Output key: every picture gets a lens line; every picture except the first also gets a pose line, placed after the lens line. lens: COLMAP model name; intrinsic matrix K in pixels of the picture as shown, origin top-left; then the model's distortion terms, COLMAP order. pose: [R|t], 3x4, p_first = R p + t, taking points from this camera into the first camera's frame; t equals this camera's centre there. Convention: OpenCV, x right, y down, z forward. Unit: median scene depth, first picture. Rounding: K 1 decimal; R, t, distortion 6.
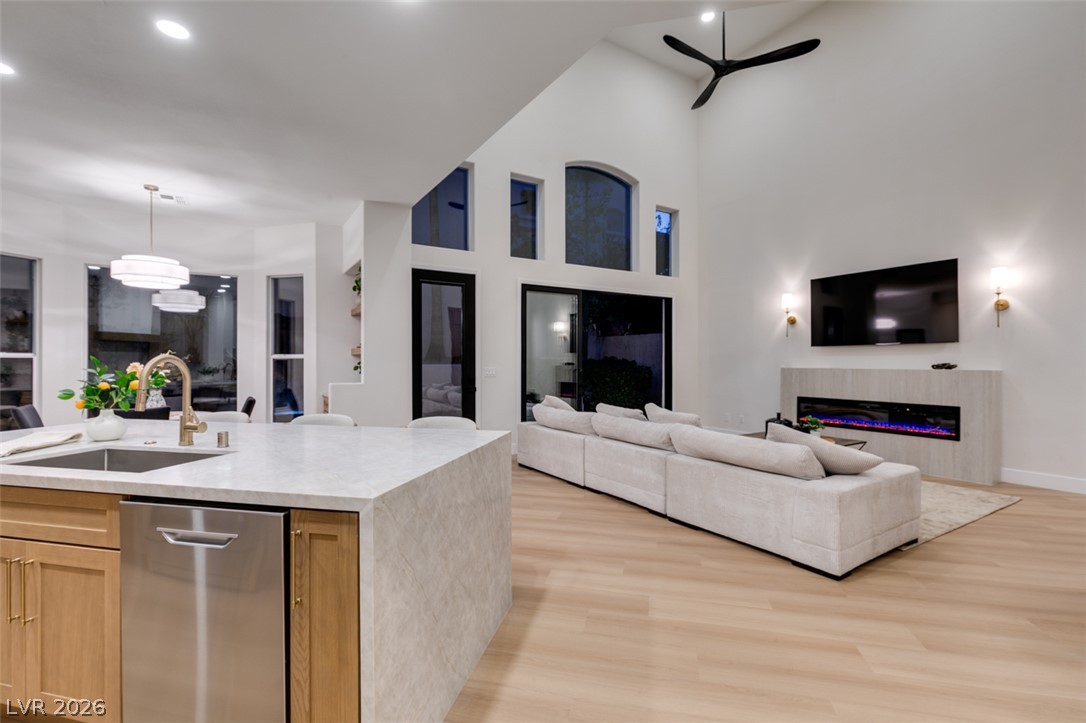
lens RADIAL K [[492.6, 0, 539.9], [0, 492.6, 359.7], [0, 0, 1]] dist [-0.002683, 0.000109]
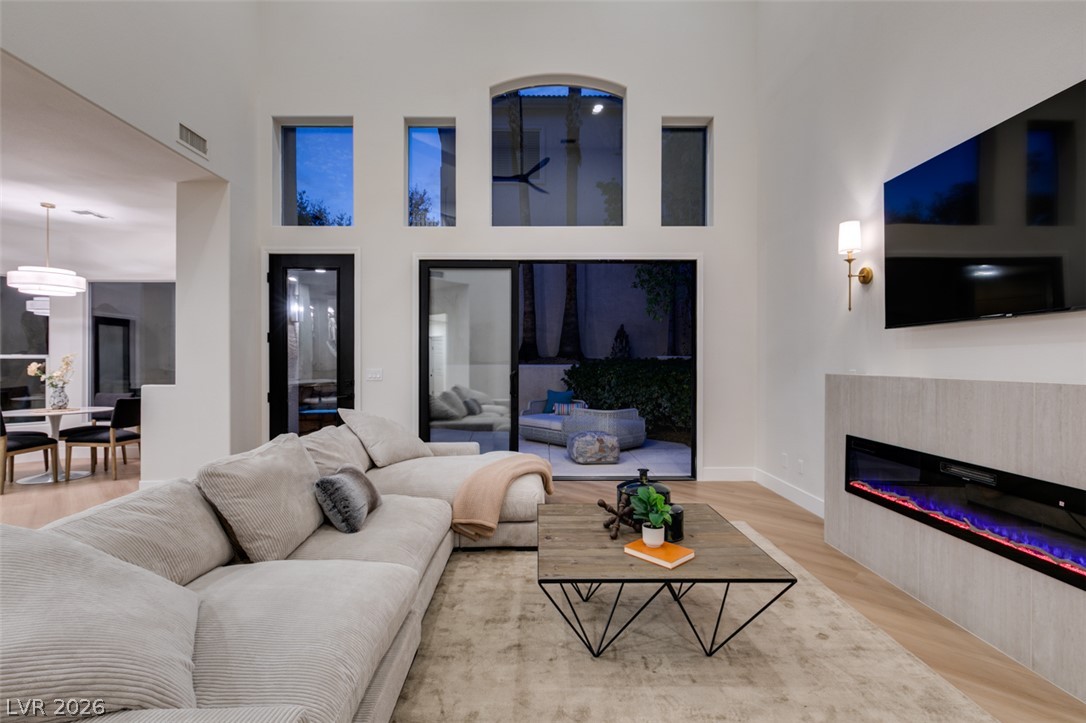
lens RADIAL K [[492.6, 0, 541.7], [0, 492.6, 362.6], [0, 0, 1]] dist [-0.002683, 0.000109]
pose [[0.849706, 0.001540, -0.527254, 0.529302], [-0.001234, 0.999999, 0.000932, 0.004959], [0.527255, -0.000141, 0.849707, 0.451452]]
